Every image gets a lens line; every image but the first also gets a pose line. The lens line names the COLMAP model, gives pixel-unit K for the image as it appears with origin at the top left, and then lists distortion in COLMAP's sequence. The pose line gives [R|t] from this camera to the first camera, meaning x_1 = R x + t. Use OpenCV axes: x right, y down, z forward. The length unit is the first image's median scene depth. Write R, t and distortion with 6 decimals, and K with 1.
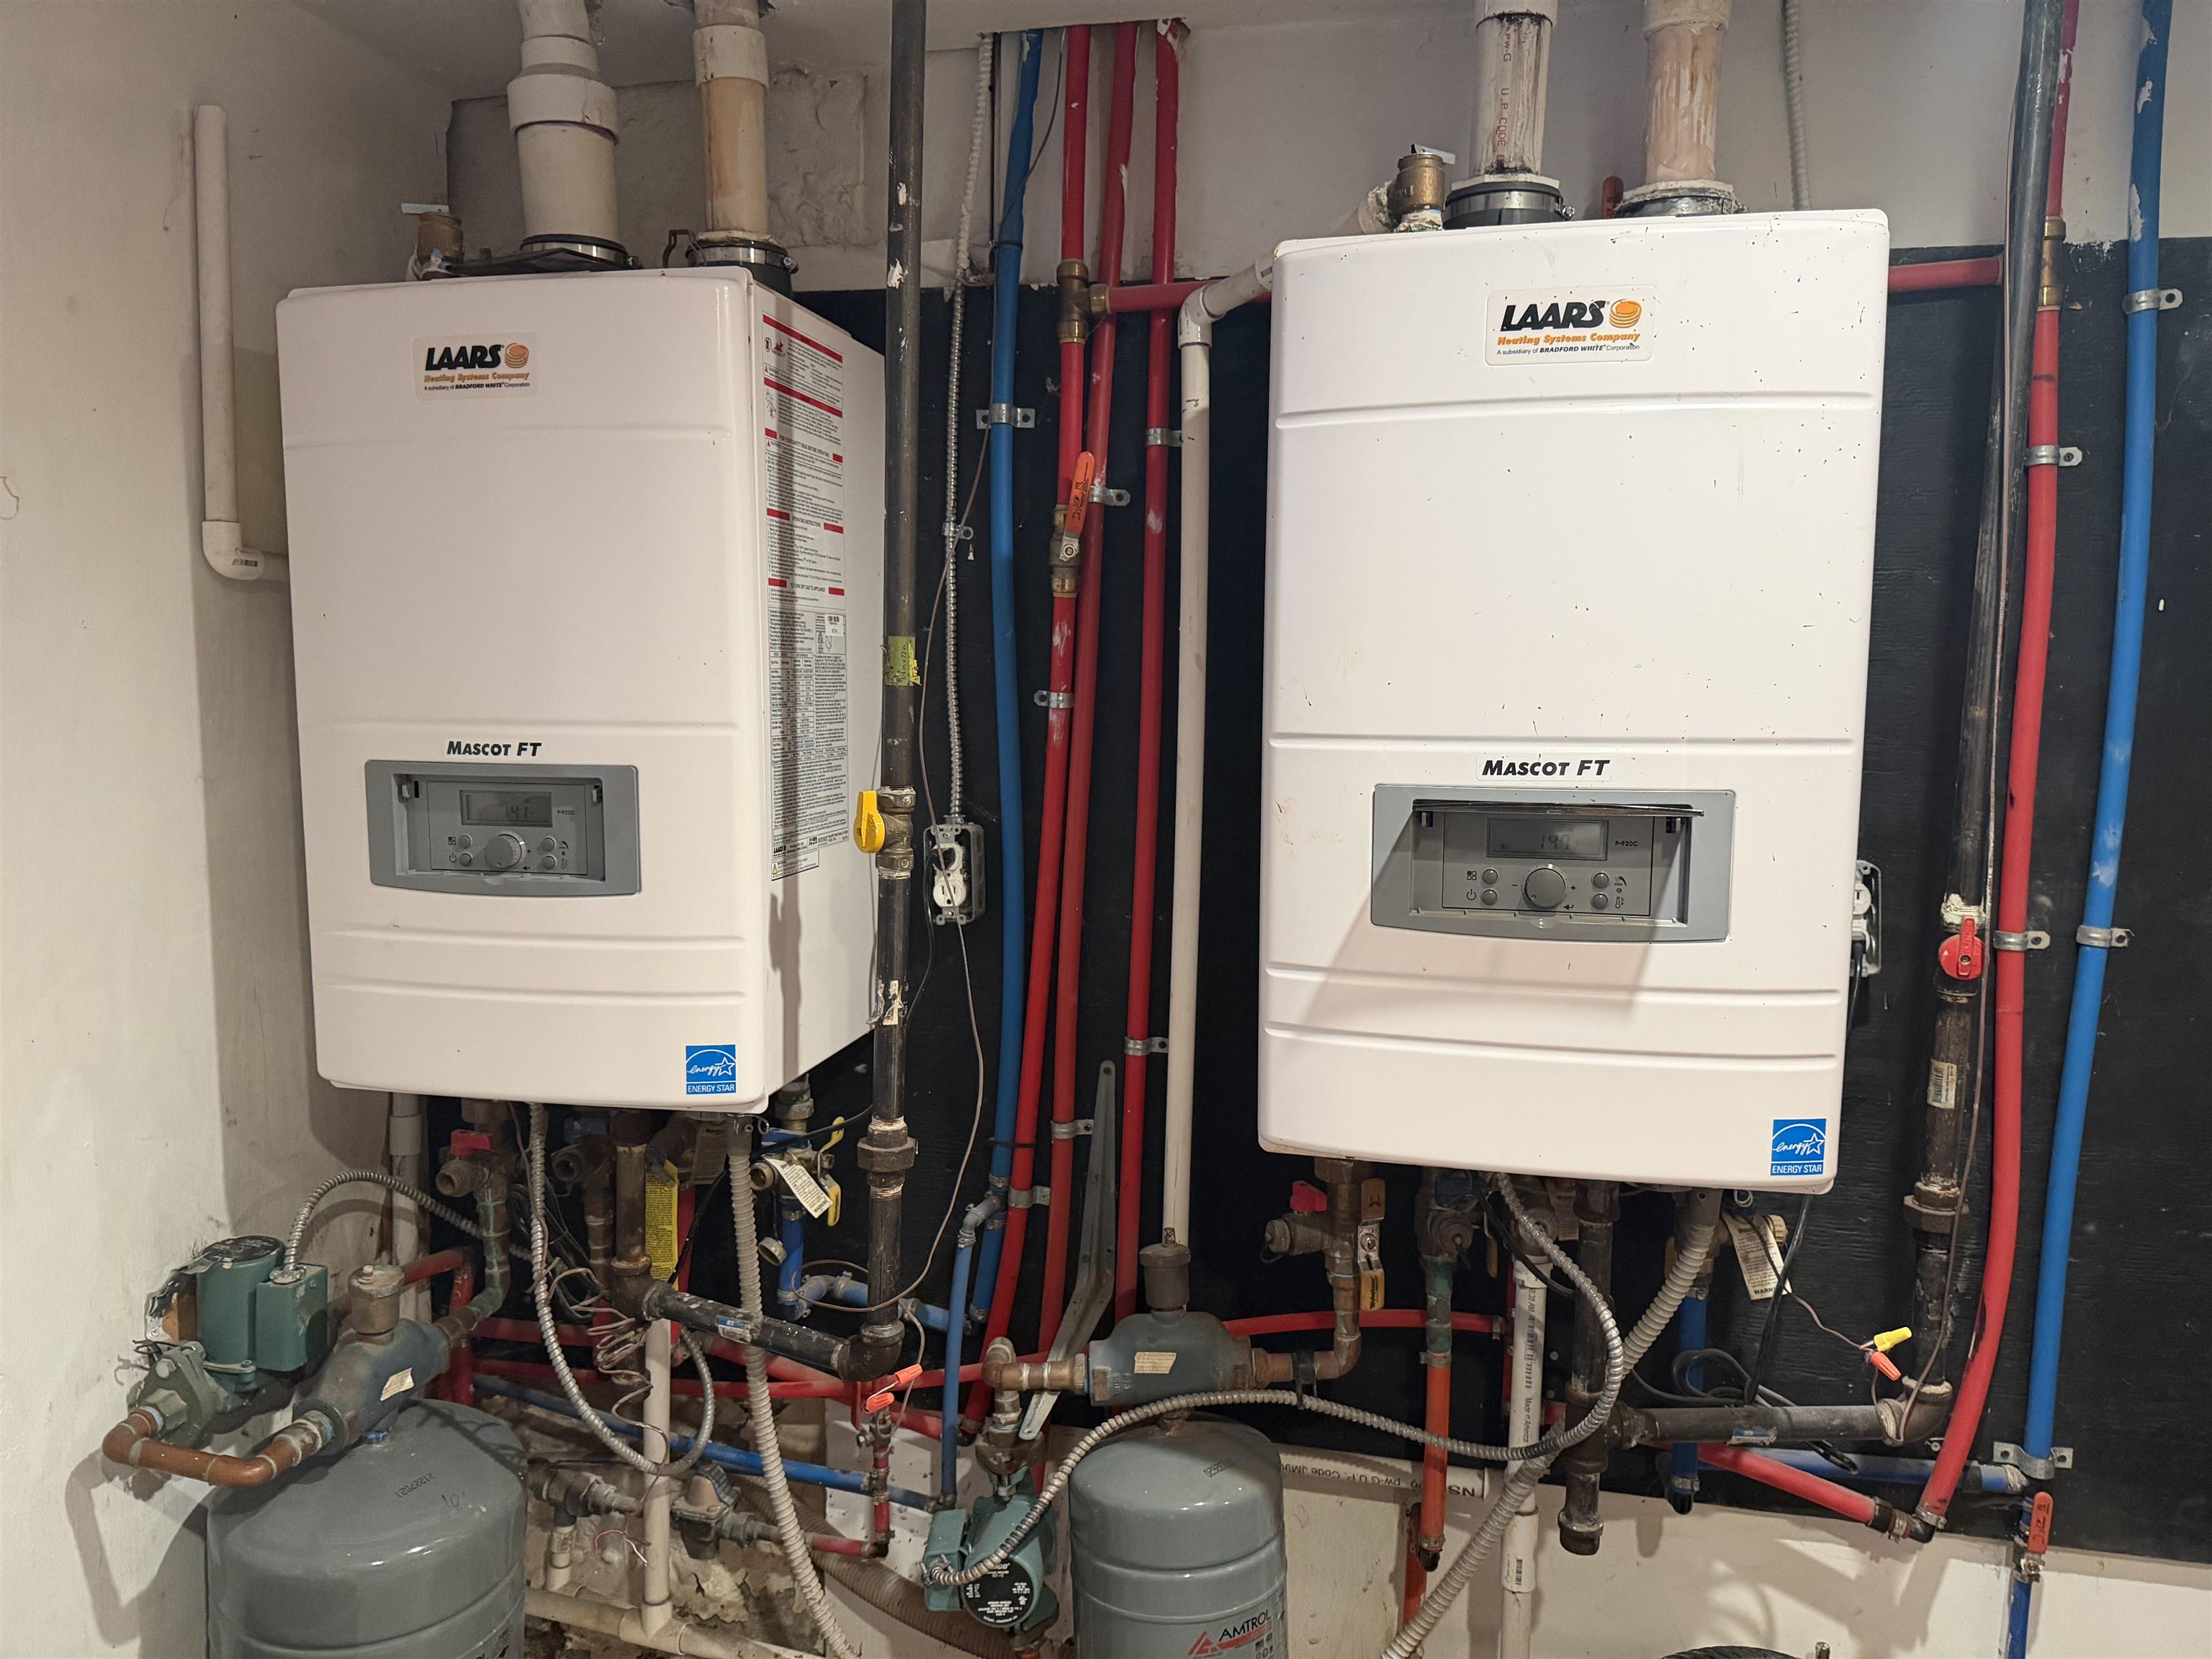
lens RADIAL K [[1559.3, 0, 1127.3], [0, 1559.3, 837.7], [0, 0, 1]] dist [0.070376, -0.092150]
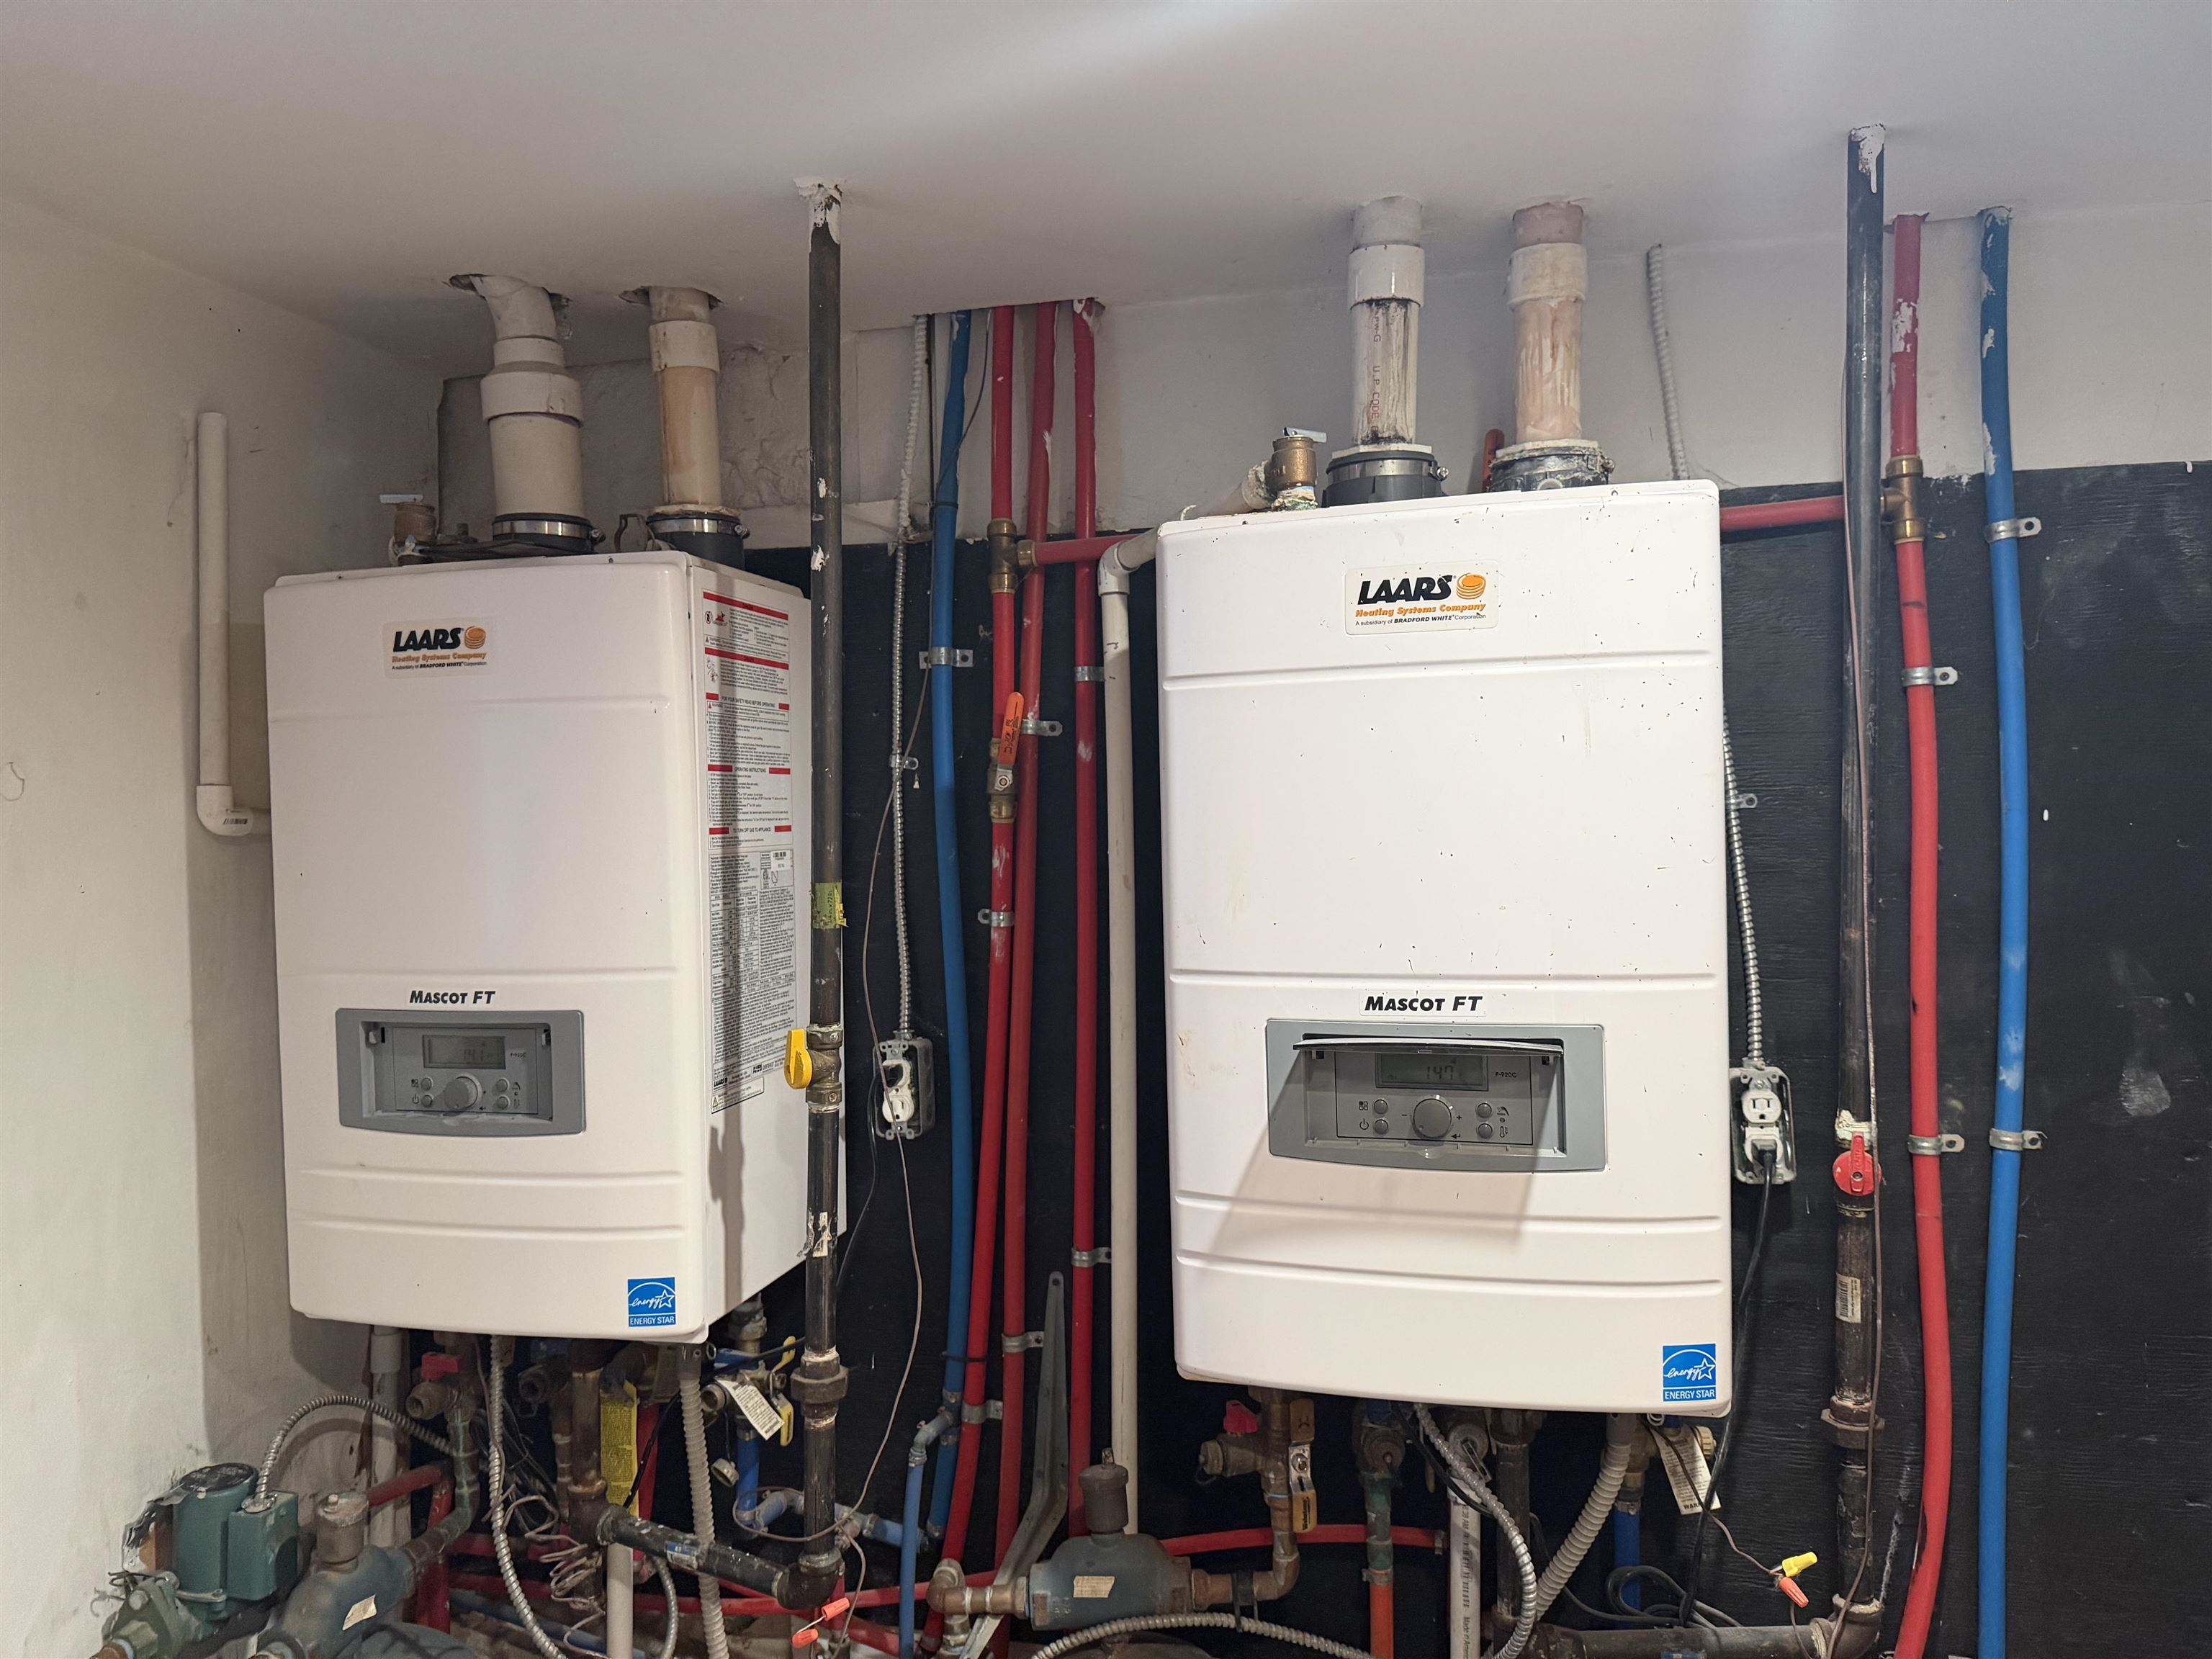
lens RADIAL K [[1559.3, 0, 1111.4], [0, 1559.3, 842.4], [0, 0, 1]] dist [0.070376, -0.092150]
pose [[0.998992, -0.027490, -0.035491, 0.080117], [0.024317, 0.995918, -0.086927, -0.054514], [0.037735, 0.085976, 0.995582, -0.050512]]
